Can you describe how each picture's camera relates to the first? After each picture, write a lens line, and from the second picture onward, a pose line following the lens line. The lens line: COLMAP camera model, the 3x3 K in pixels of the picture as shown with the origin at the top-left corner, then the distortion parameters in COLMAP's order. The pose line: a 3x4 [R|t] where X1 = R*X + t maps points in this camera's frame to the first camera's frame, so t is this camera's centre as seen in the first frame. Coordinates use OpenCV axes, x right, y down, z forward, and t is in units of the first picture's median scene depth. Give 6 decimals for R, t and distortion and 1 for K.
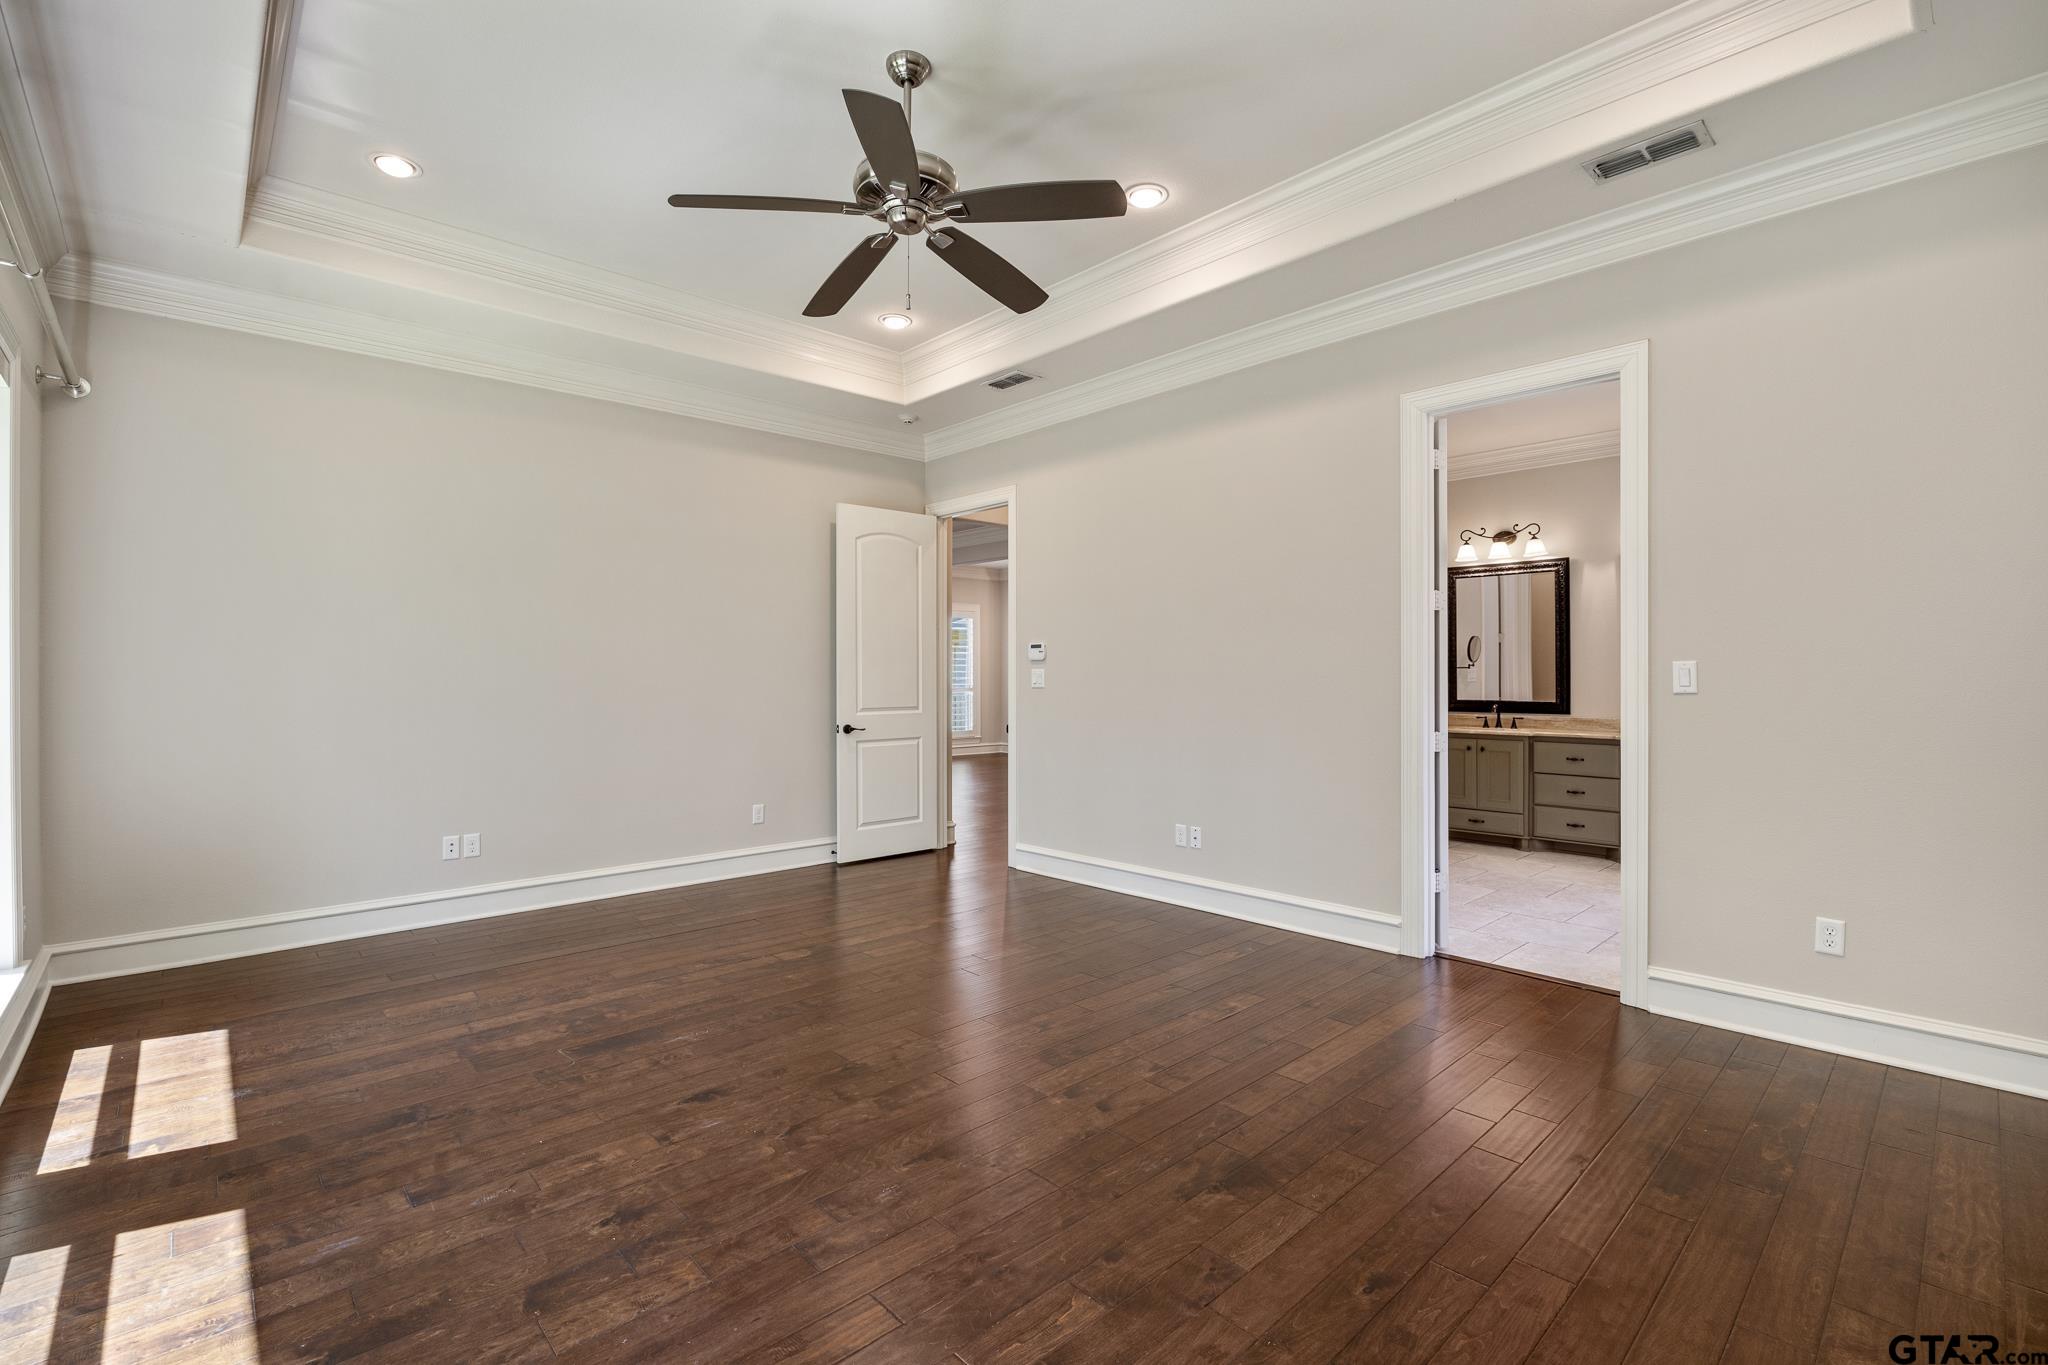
lens RADIAL K [[889.3, 0, 1031.8], [0, 889.3, 685.2], [0, 0, 1]] dist [-0.001507, -0.000042]
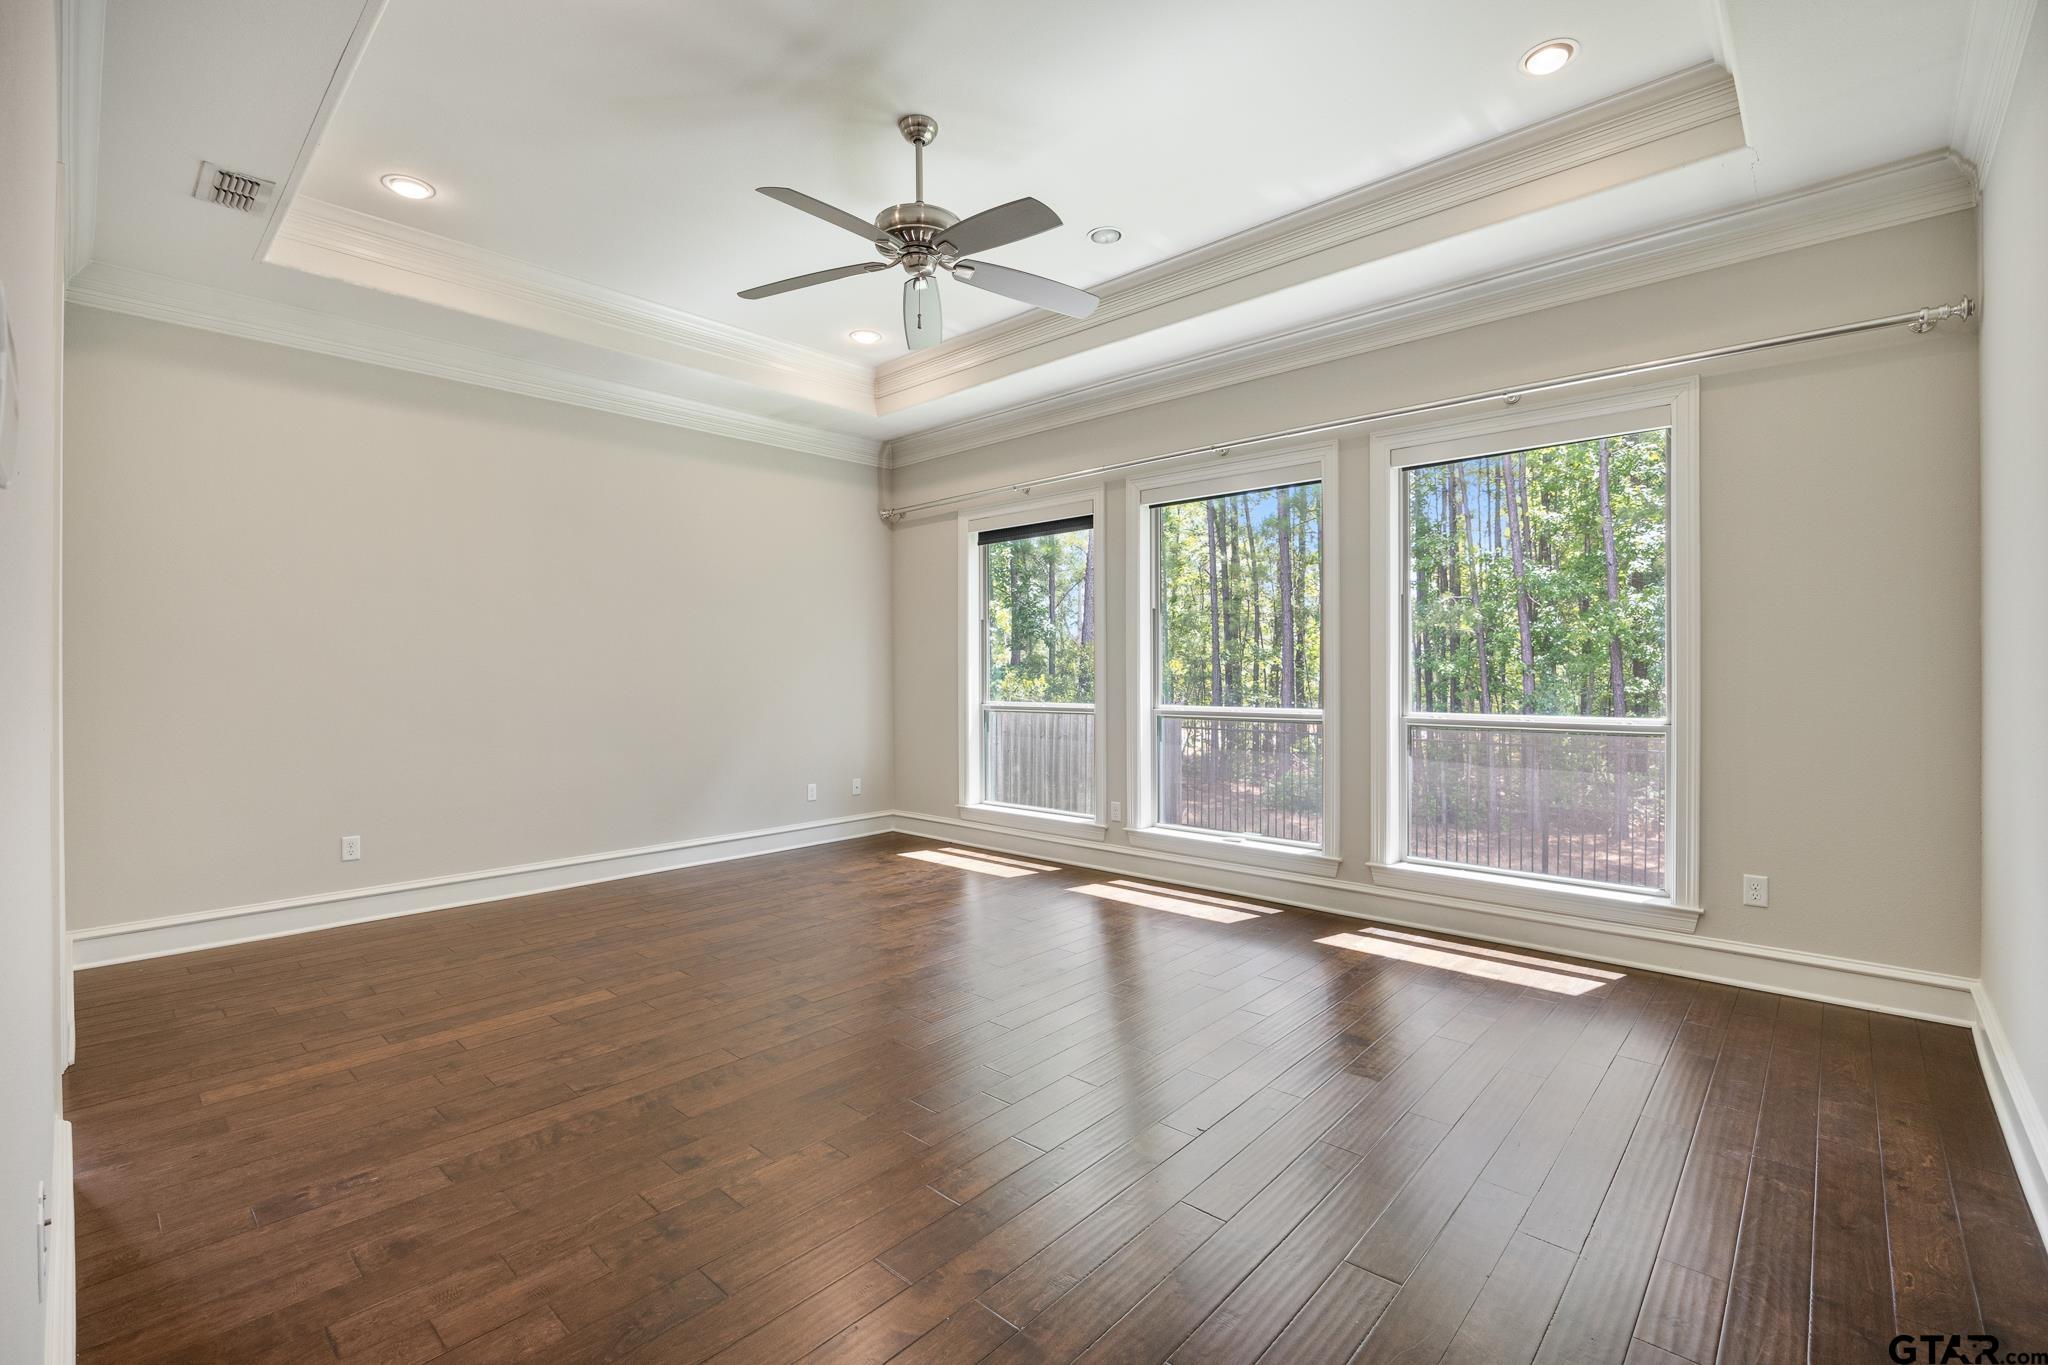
lens RADIAL K [[889.3, 0, 1019.4], [0, 889.3, 678.4], [0, 0, 1]] dist [-0.001507, -0.000042]
pose [[-0.997584, 0.006920, -0.069126, -0.195033], [0.006209, 0.999926, 0.010498, -0.007897], [0.069193, 0.010043, -0.997553, 2.255753]]
